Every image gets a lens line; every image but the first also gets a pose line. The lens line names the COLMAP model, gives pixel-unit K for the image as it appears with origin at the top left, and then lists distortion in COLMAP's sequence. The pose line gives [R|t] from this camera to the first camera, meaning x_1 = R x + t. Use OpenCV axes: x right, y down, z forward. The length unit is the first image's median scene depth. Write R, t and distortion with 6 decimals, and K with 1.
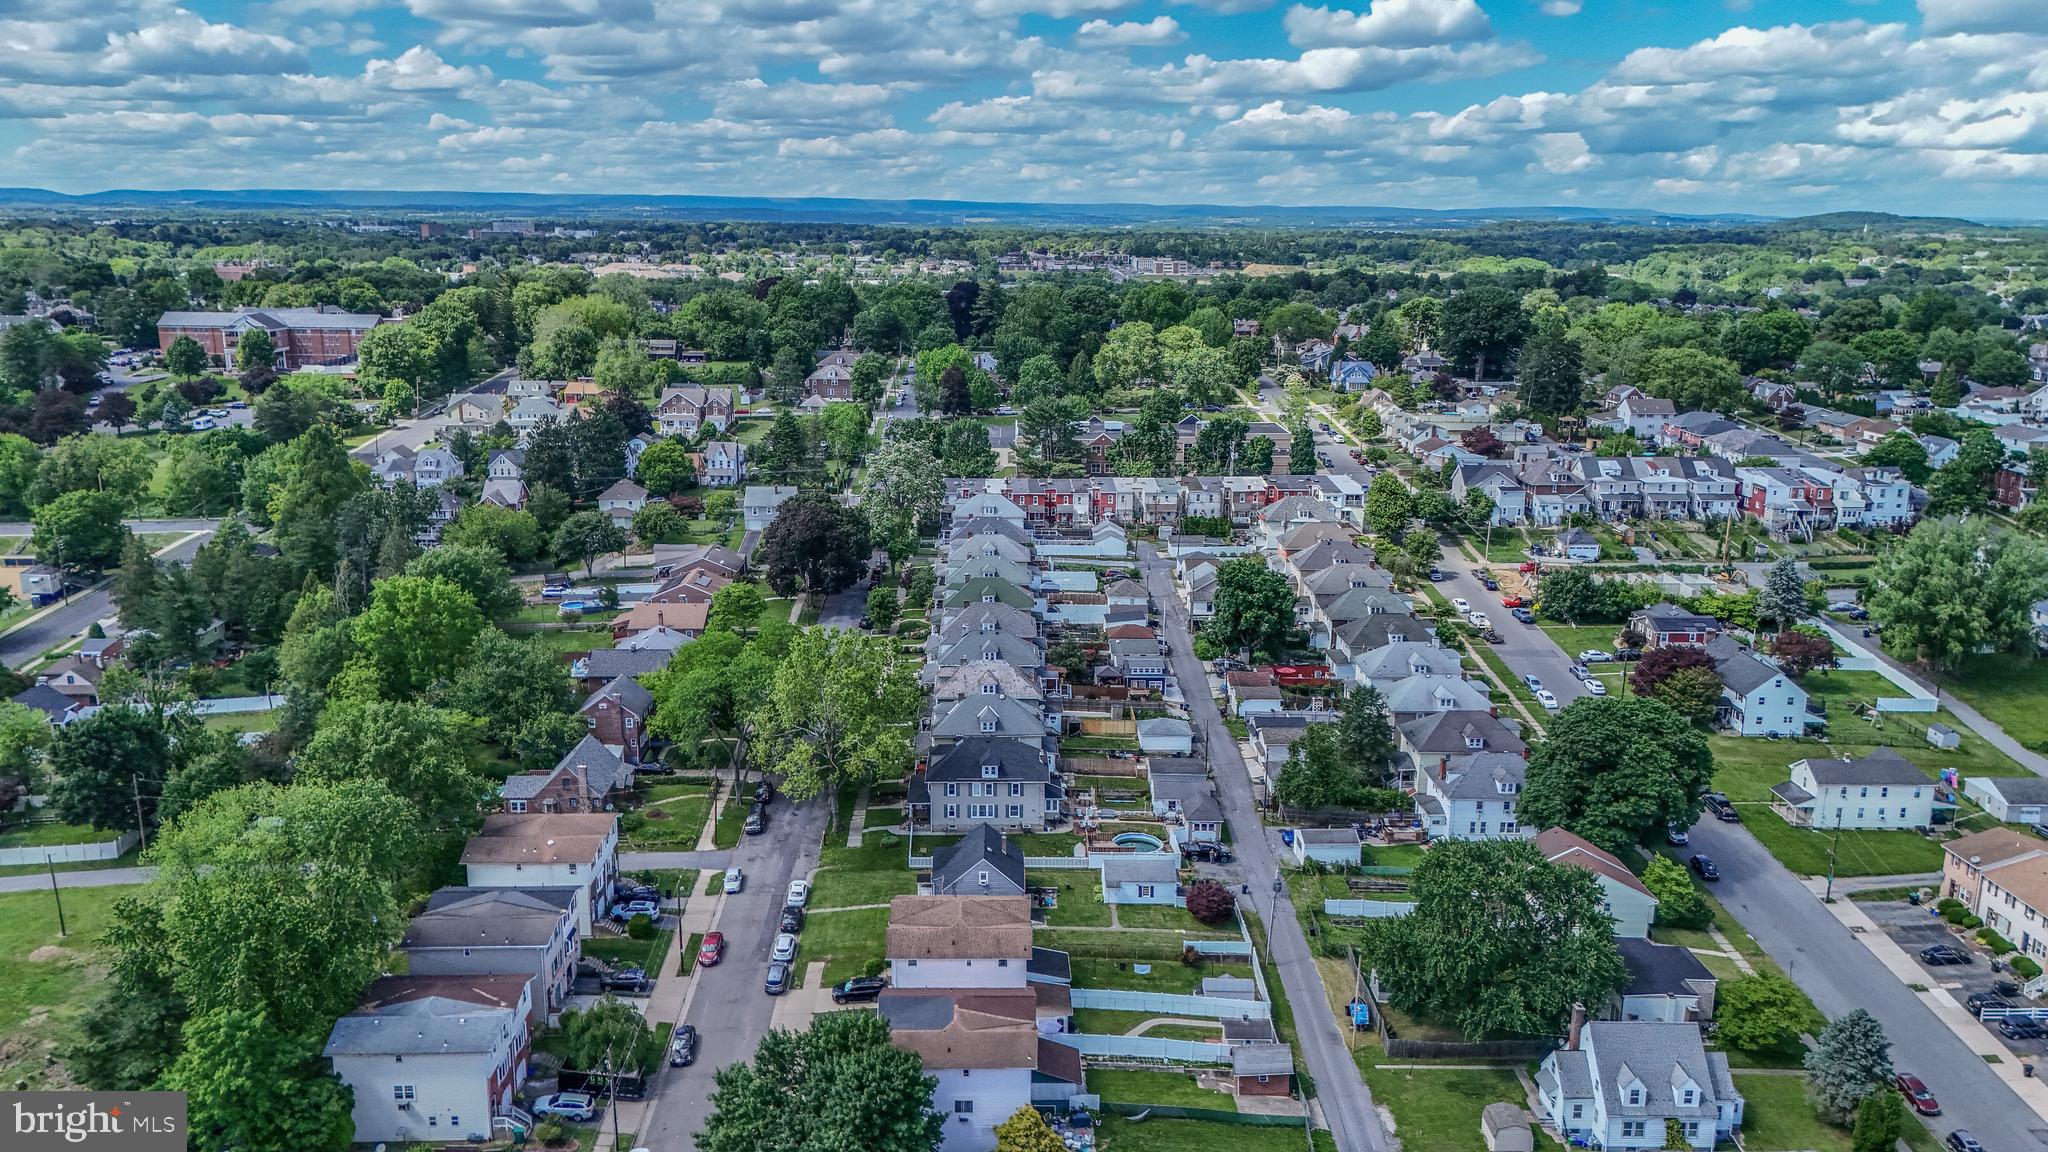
lens RADIAL K [[1498.9, 0, 1022.5], [0, 1498.9, 579.0], [0, 0, 1]] dist [0.084104, -0.085916]
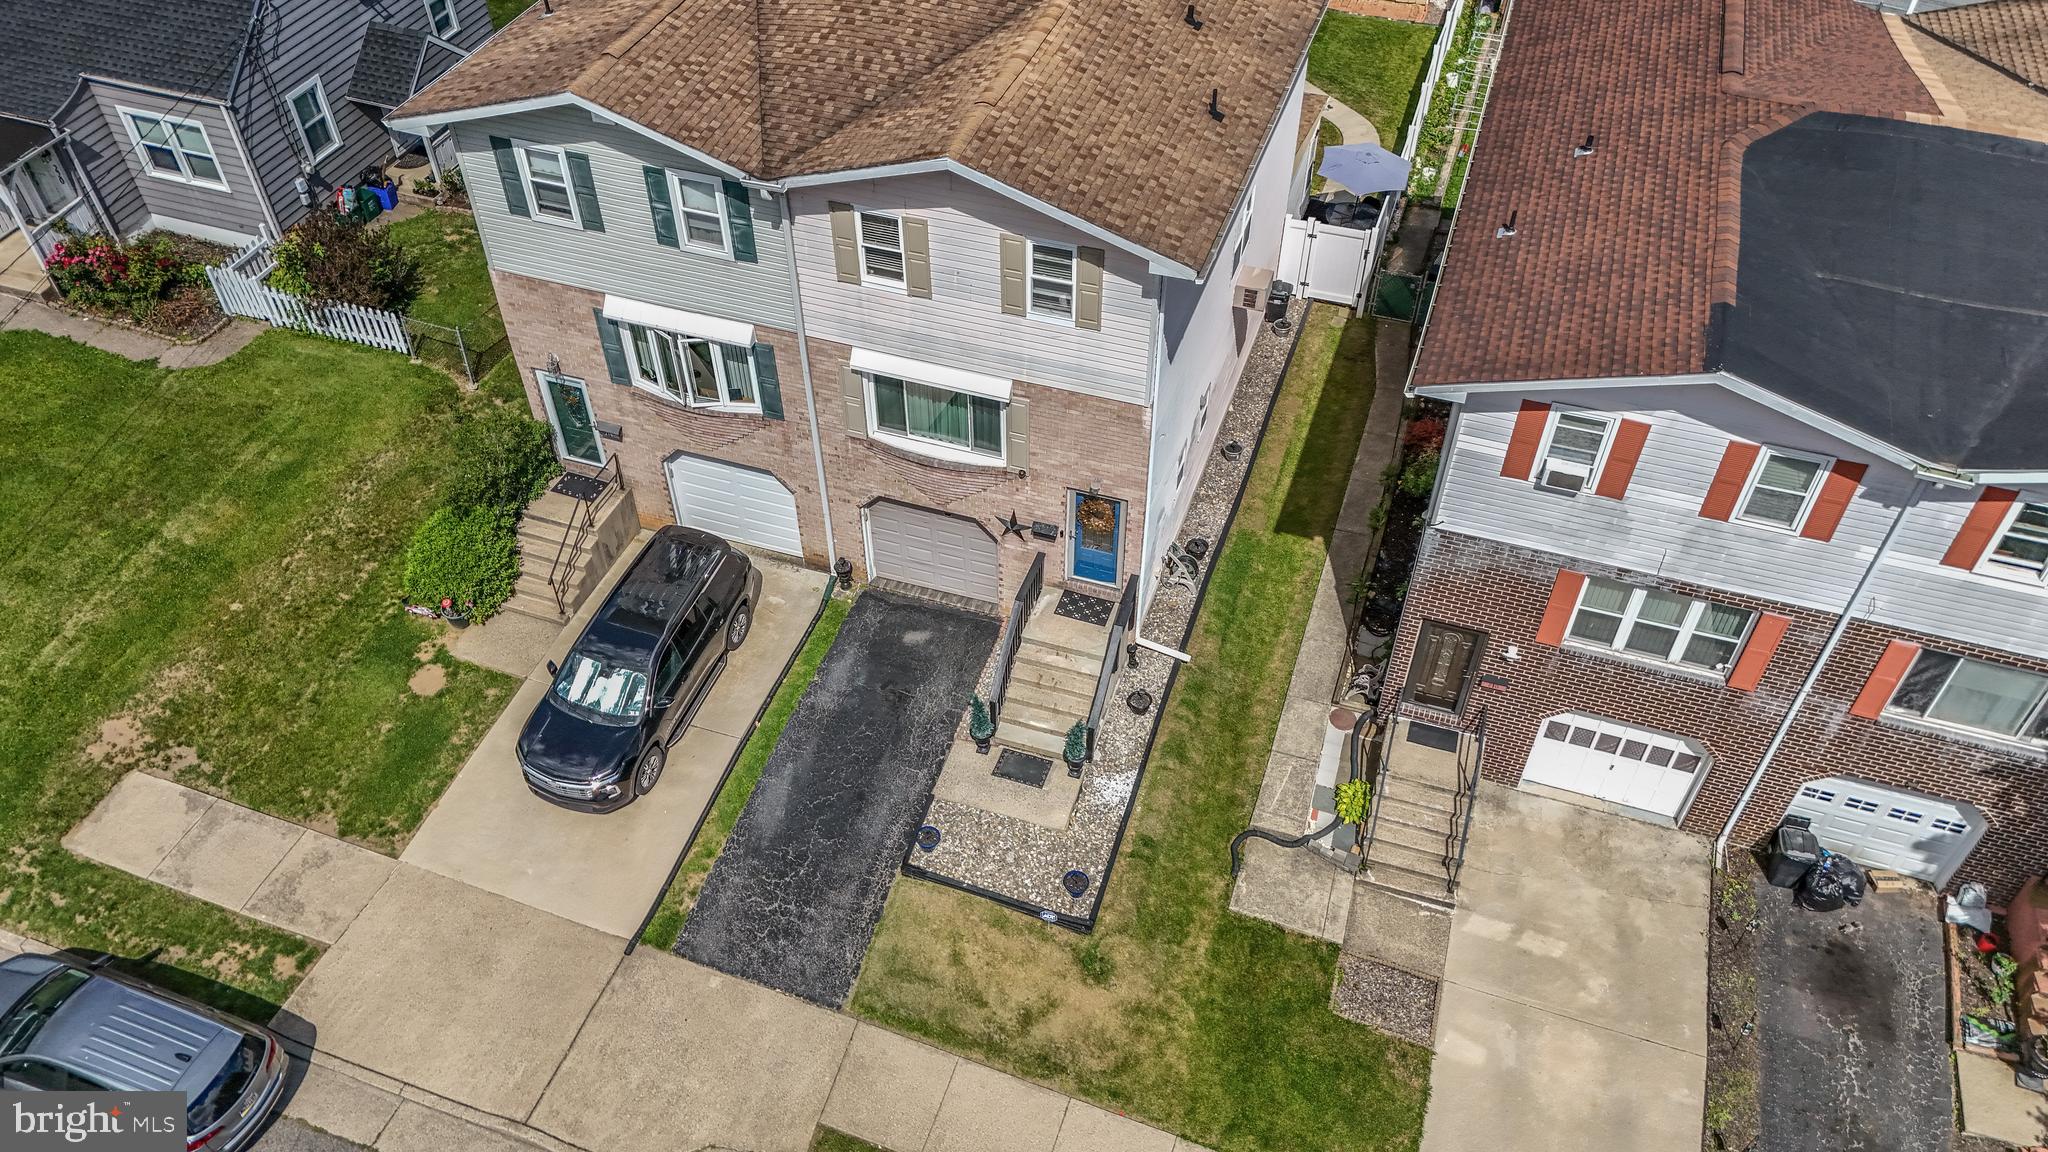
lens RADIAL K [[1498.9, 0, 1022.5], [0, 1498.9, 579.0], [0, 0, 1]] dist [0.084104, -0.085916]
pose [[0.341769, -0.669511, 0.659506, -0.165349], [0.223272, 0.739516, 0.635032, 0.133477], [-0.912876, -0.069785, 0.402227, 0.727914]]
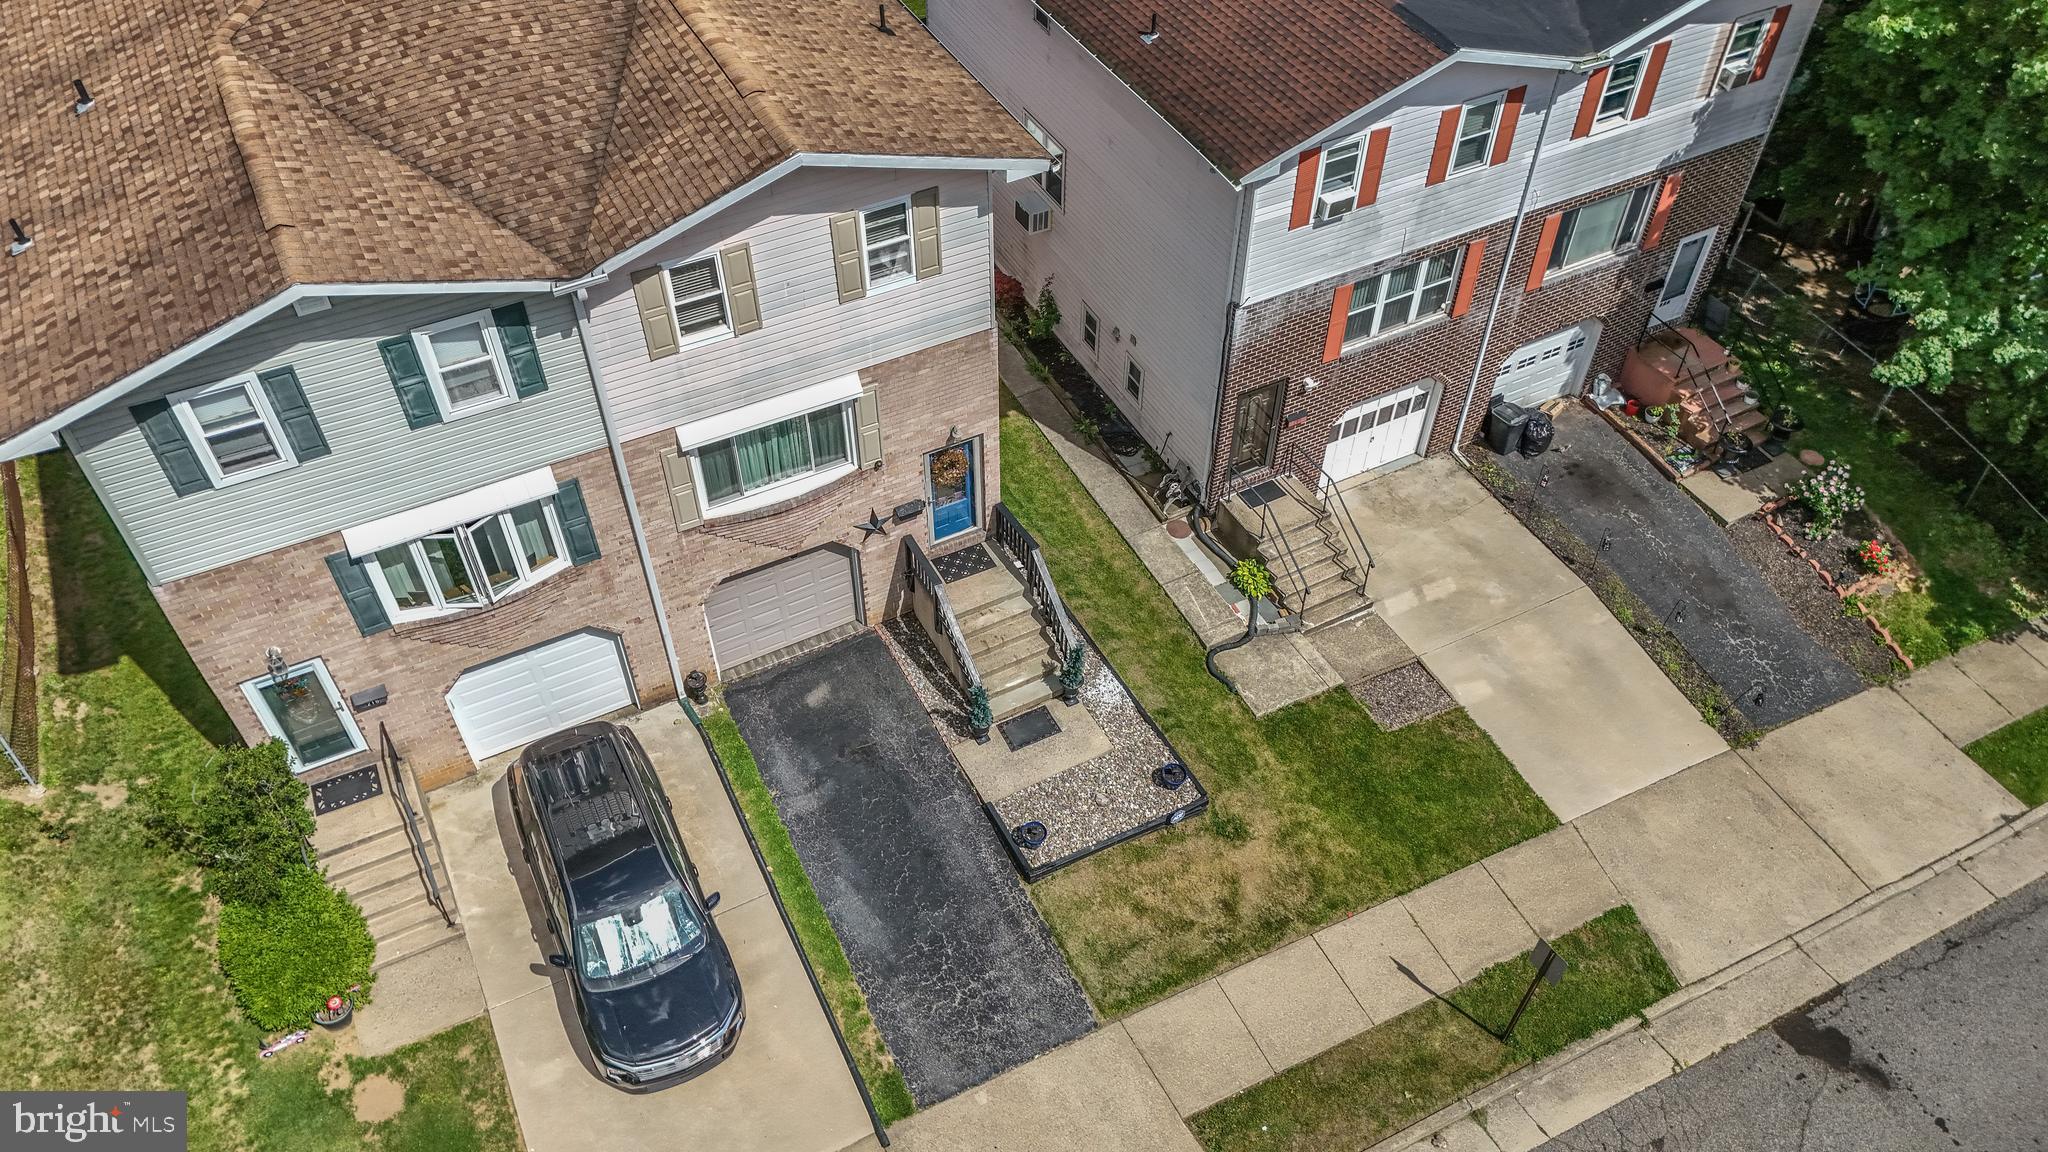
lens RADIAL K [[1501.3, 0, 1018.5], [0, 1501.3, 576.9], [0, 0, 1]] dist [0.069565, -0.048242]
pose [[-0.439560, -0.656491, 0.613031, -0.158364], [0.207157, 0.590006, 0.780371, 0.121484], [-0.873998, 0.470013, -0.123347, 0.794592]]
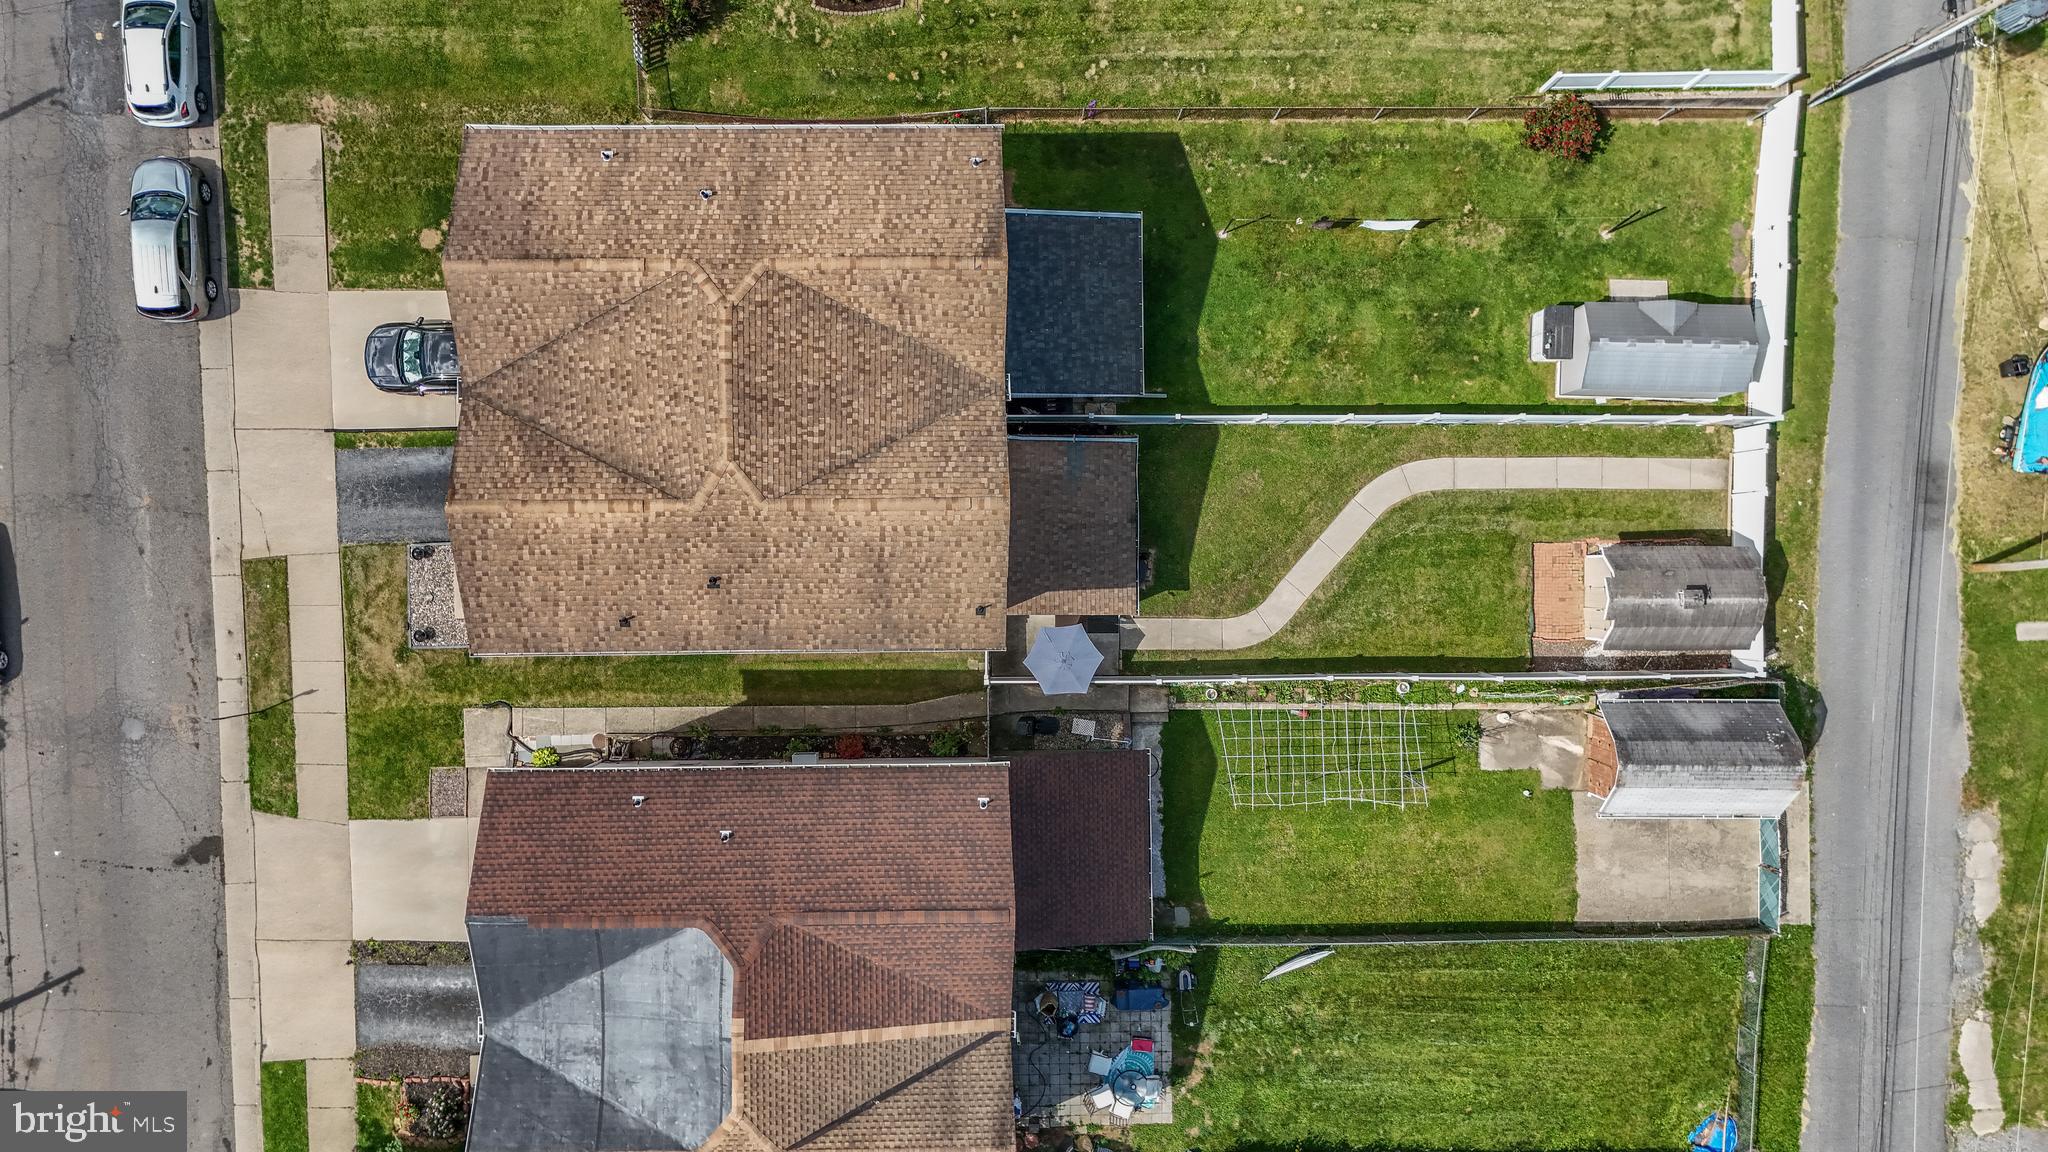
lens RADIAL K [[1501.3, 0, 1018.5], [0, 1501.3, 576.9], [0, 0, 1]] dist [0.069565, -0.048242]
pose [[0.999894, 0.011703, -0.008706, 0.008582], [0.005761, 0.231472, 0.972825, -0.014247], [0.013400, -0.972771, 0.231380, 0.726184]]
